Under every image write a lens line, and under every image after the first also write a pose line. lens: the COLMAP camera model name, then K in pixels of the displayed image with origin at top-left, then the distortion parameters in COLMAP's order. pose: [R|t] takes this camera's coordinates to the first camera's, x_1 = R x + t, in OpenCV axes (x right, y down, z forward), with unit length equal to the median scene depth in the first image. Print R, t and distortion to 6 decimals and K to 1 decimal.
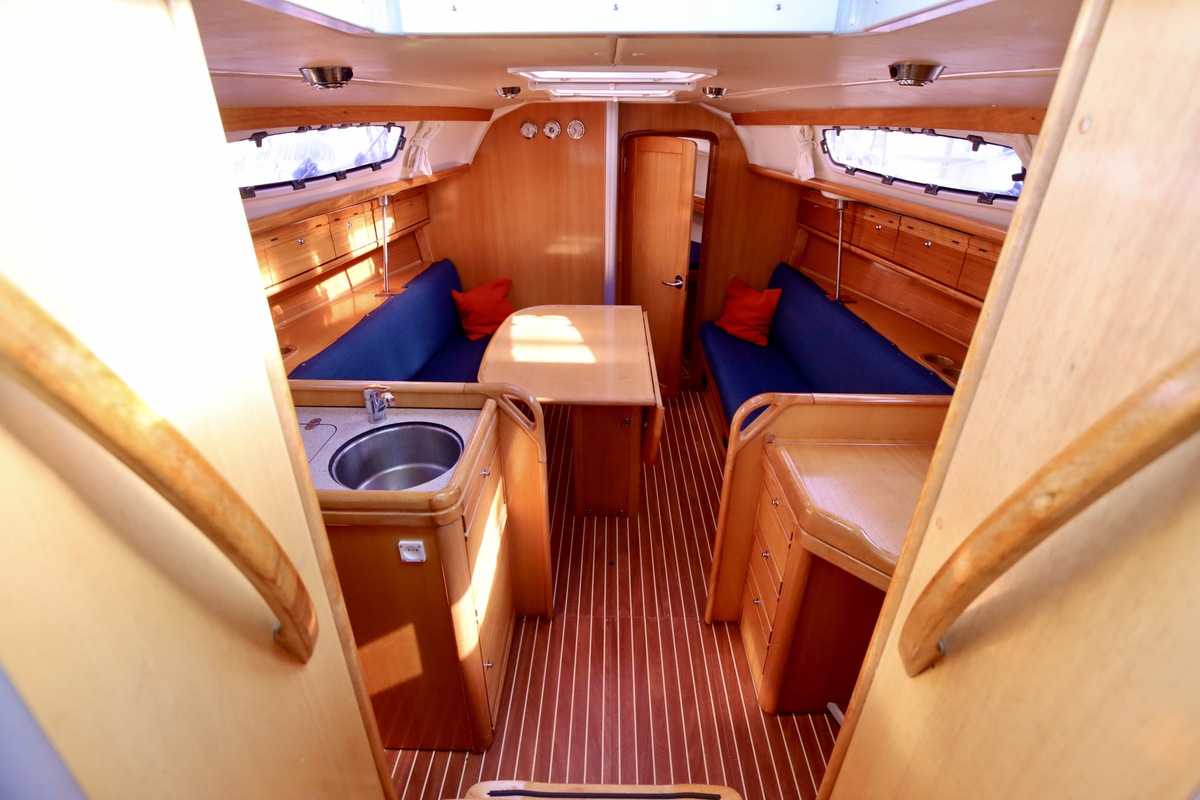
lens RADIAL K [[564.4, 0, 599.2], [0, 564.4, 396.5], [0, 0, 1]] dist [-0.019378, 0.003832]
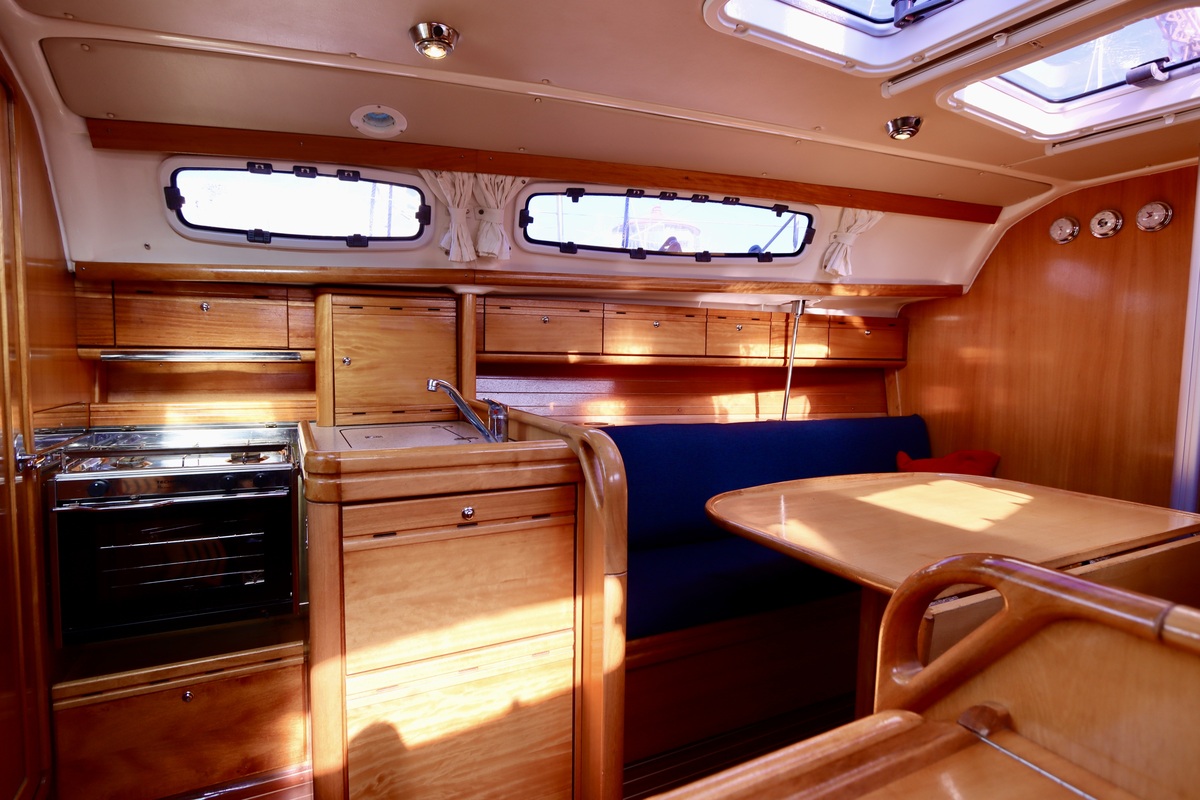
lens RADIAL K [[621.7, 0, 602.1], [0, 621.7, 398.2], [0, 0, 1]] dist [-0.015261, 0.000486]
pose [[0.479621, 0.065452, -0.875031, 0.332833], [-0.409224, 0.898813, -0.157072, 0.039081], [0.776208, 0.433419, 0.457874, 0.454034]]
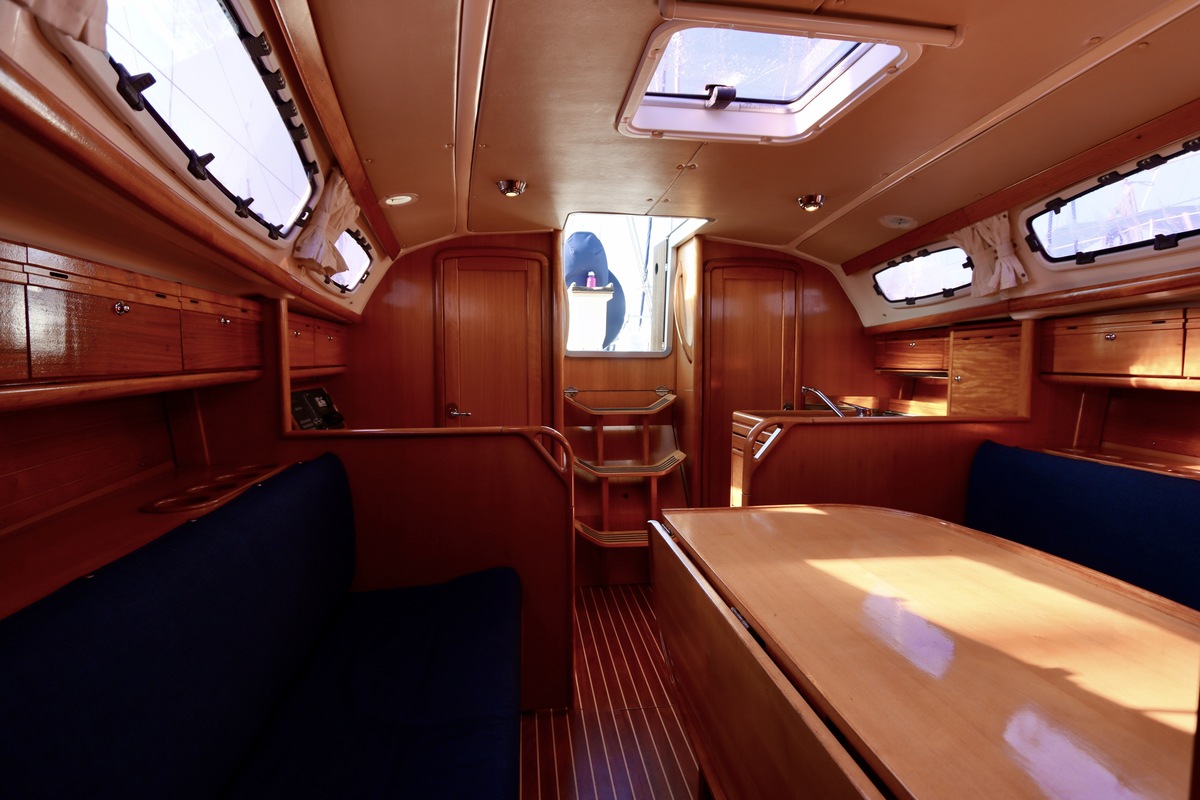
lens RADIAL K [[566.4, 0, 599.7], [0, 566.4, 391.9], [0, 0, 1]] dist [-0.017622, 0.000985]
pose [[-0.987816, 0.001848, -0.155614, 0.247865], [-0.076805, 0.863878, 0.497811, -0.418545], [0.135352, 0.503698, -0.853211, 1.313256]]
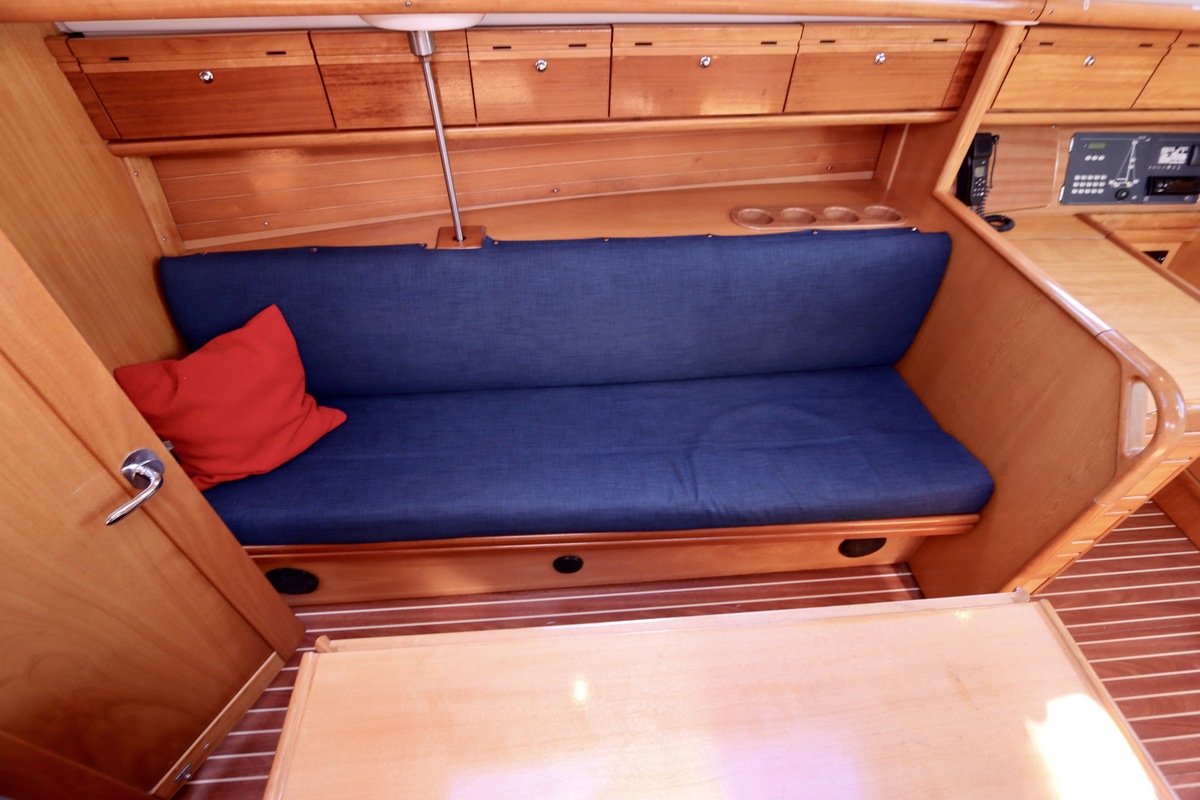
lens RADIAL K [[564.4, 0, 599.2], [0, 564.4, 396.5], [0, 0, 1]] dist [-0.019378, 0.003832]
pose [[-0.105687, -0.701955, 0.704336, -0.050336], [0.419899, 0.610554, 0.671497, -0.446749], [-0.901396, 0.366719, 0.230222, 0.980795]]
